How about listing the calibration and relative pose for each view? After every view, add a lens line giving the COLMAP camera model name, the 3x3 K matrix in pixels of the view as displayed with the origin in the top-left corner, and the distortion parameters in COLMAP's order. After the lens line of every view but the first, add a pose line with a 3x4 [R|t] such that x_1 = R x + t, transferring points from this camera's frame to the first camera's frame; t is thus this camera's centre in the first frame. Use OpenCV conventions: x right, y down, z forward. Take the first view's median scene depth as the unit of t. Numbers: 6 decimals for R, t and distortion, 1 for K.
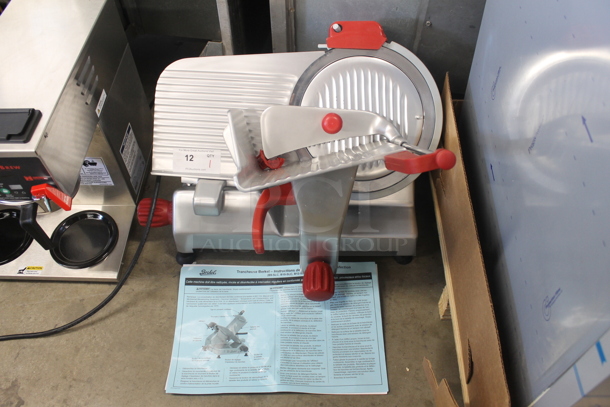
lens RADIAL K [[494.9, 0, 305.0], [0, 494.9, 203.5], [0, 0, 1]] dist [-0.164840, 0.114716]
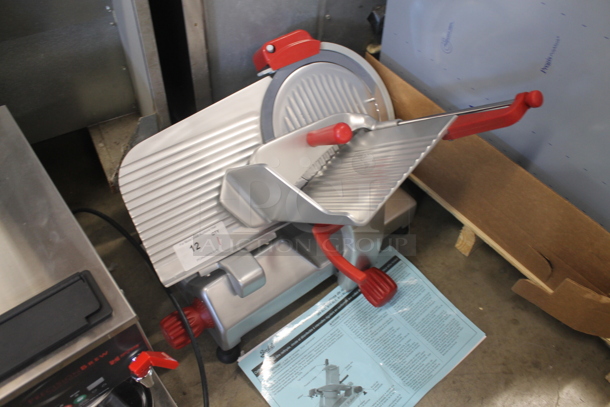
lens RADIAL K [[494.9, 0, 305.0], [0, 494.9, 203.5], [0, 0, 1]] dist [-0.164840, 0.114716]
pose [[0.766682, -0.470595, 0.436736, -0.423743], [0.483927, 0.870613, 0.088585, -0.141572], [-0.421916, 0.143431, 0.895217, 0.147996]]
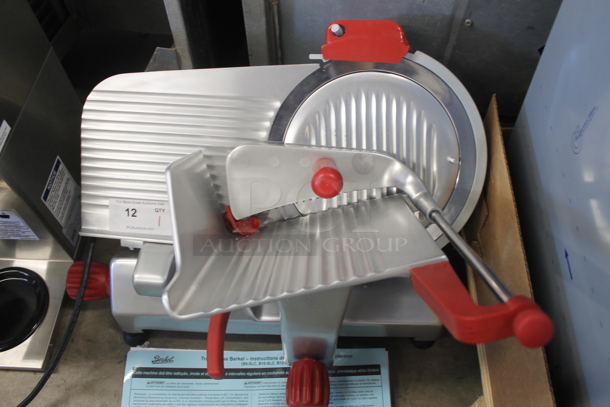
lens RADIAL K [[494.9, 0, 305.0], [0, 494.9, 203.5], [0, 0, 1]] dist [-0.164840, 0.114716]
pose [[0.999911, 0.008031, -0.010644, 0.027926], [-0.007489, 0.998722, 0.049975, -0.143747], [0.011032, -0.049891, 0.998694, 0.287674]]
